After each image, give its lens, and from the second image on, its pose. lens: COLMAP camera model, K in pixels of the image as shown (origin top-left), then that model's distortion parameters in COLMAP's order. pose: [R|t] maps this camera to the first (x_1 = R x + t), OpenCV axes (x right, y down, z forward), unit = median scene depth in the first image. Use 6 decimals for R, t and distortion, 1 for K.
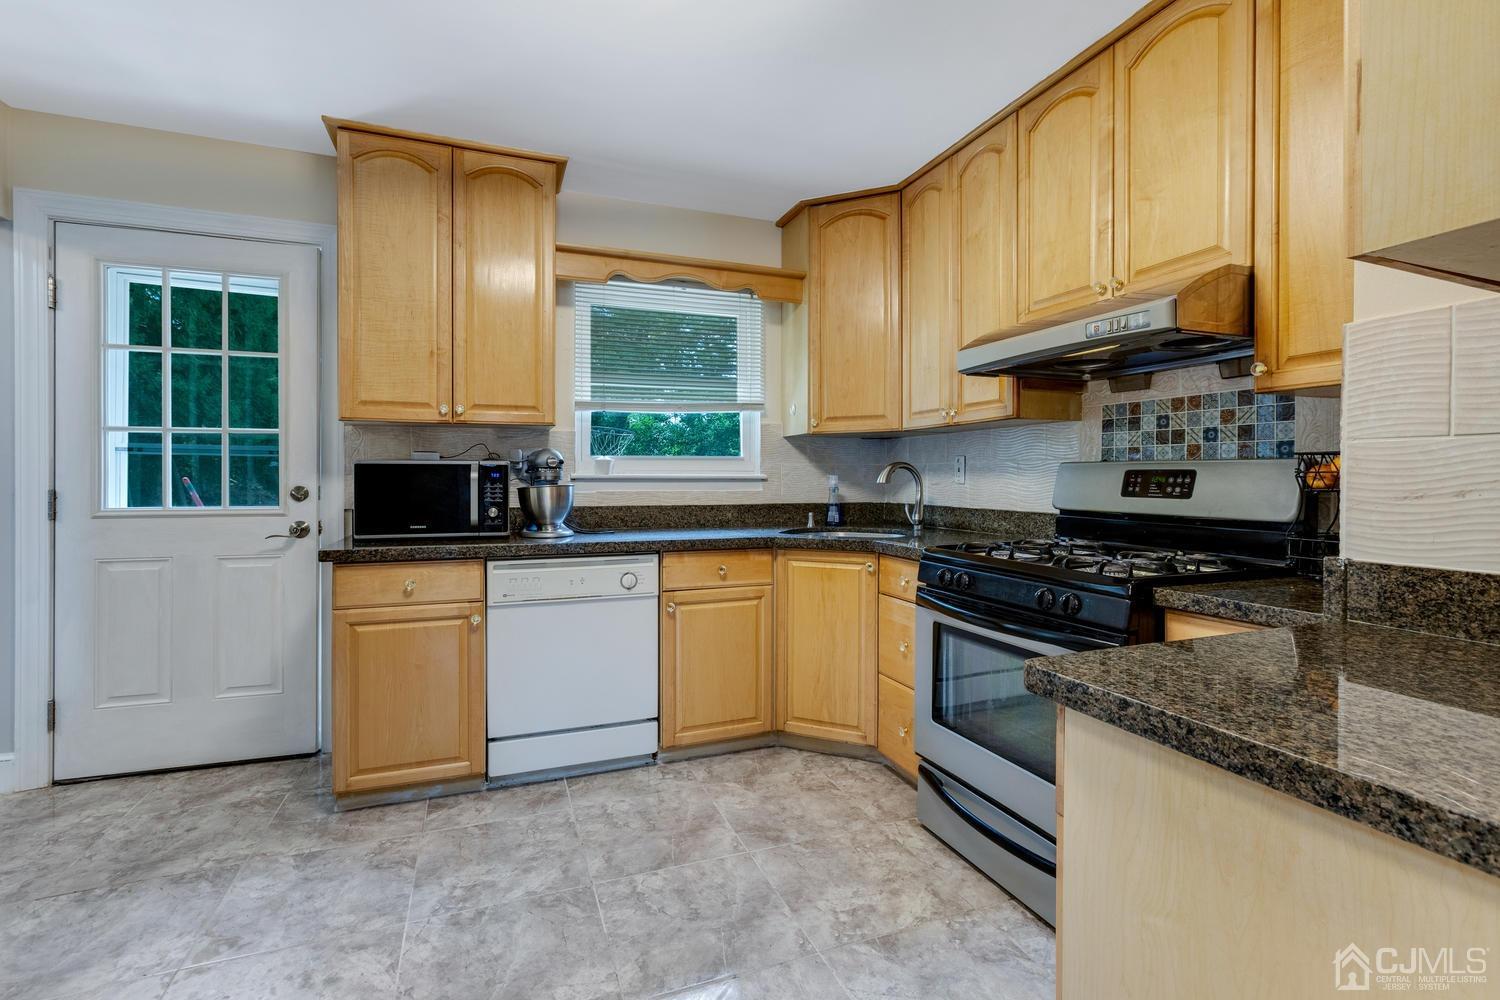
lens RADIAL K [[676.6, 0, 751.1], [0, 676.6, 479.2], [0, 0, 1]] dist [-0.000777, 0.000410]
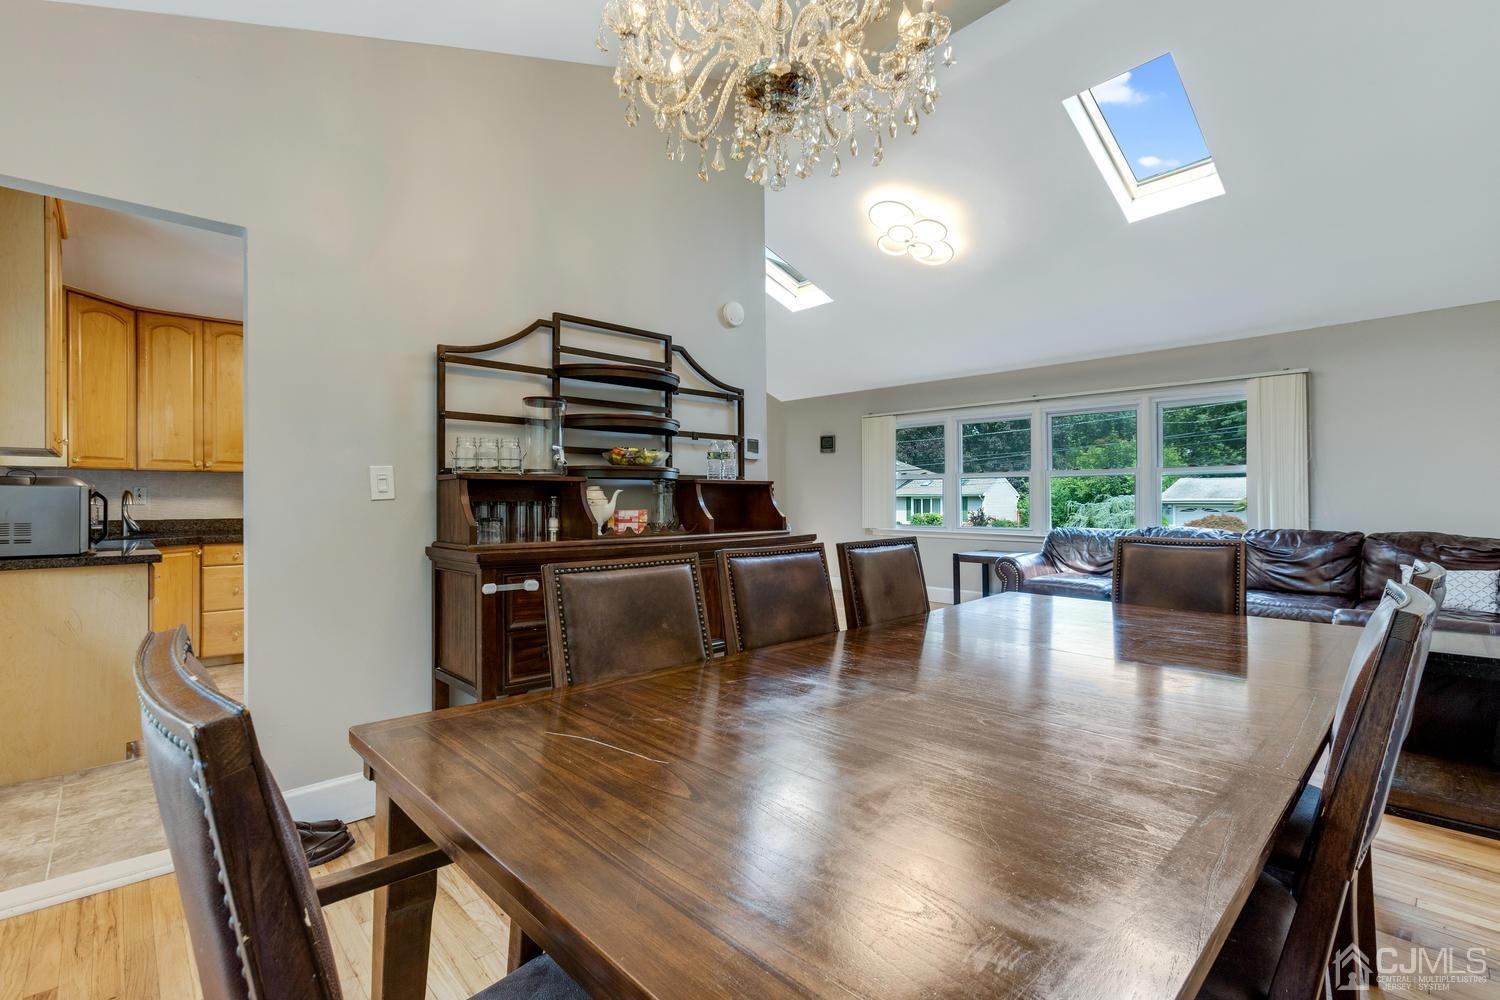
lens RADIAL K [[671.2, 0, 748.1], [0, 671.2, 501.6], [0, 0, 1]] dist [0.004146, 0.000752]
pose [[-0.371155, 0.001033, 0.928570, -2.342325], [0.003633, 0.999993, 0.000339, 0.005165], [-0.928564, 0.003500, -0.371157, 0.406413]]
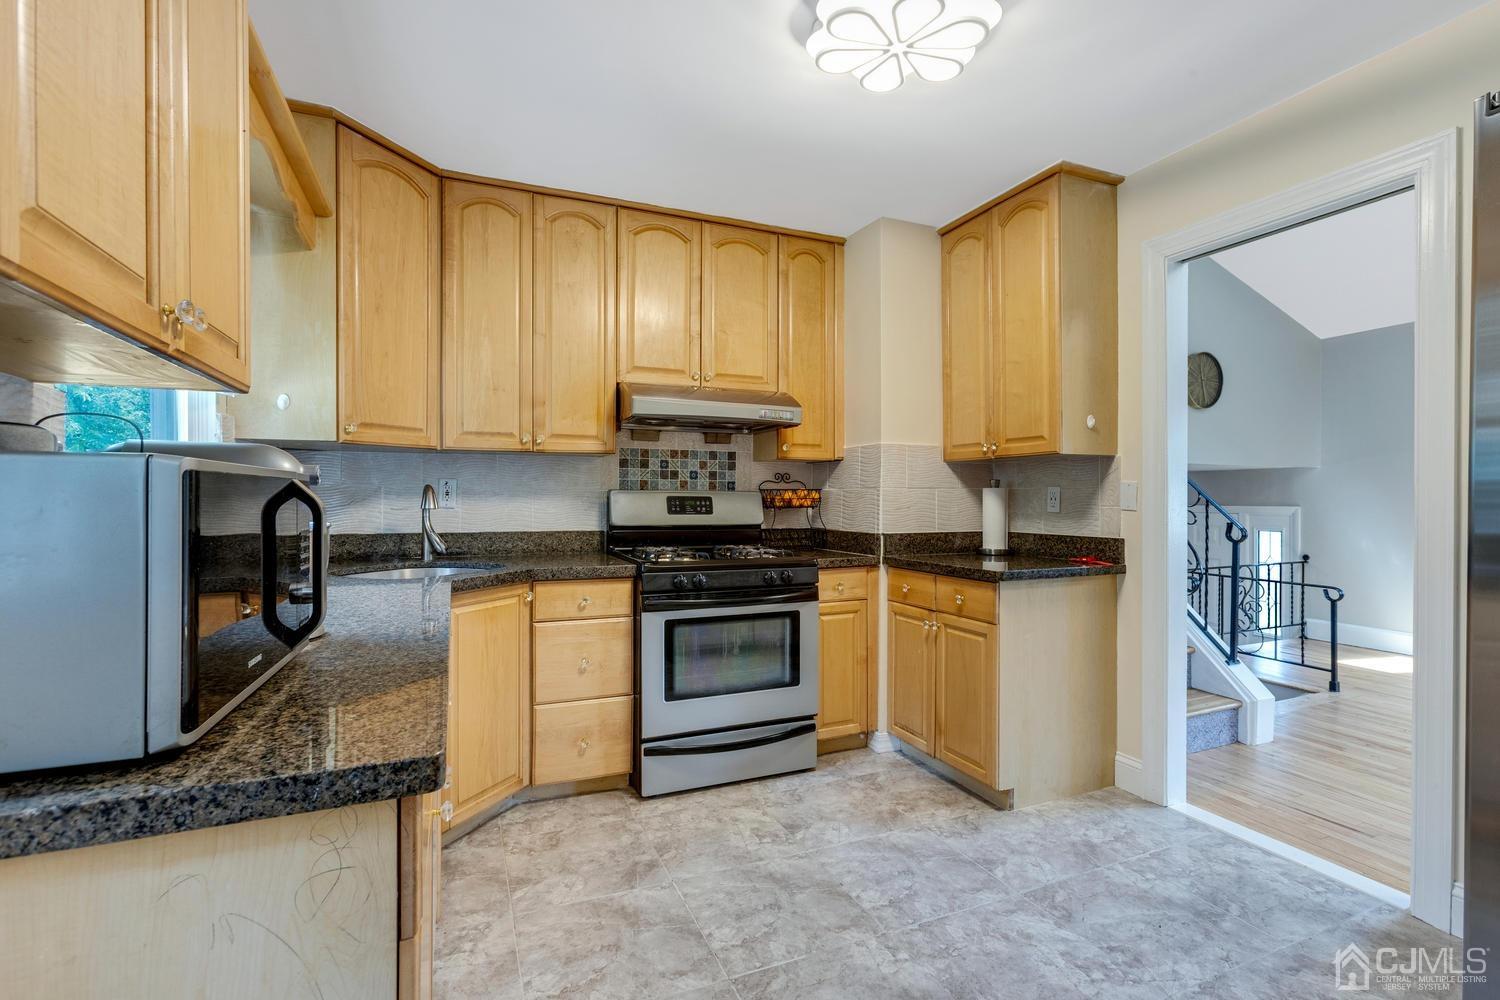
lens RADIAL K [[687.4, 0, 756.0], [0, 687.4, 500.3], [0, 0, 1]] dist [-0.018115, 0.000457]
pose [[-0.036803, -0.006407, 0.999302, -0.957566], [0.000971, 0.999979, 0.006447, -0.014438], [-0.999322, 0.001208, -0.036796, 0.866868]]
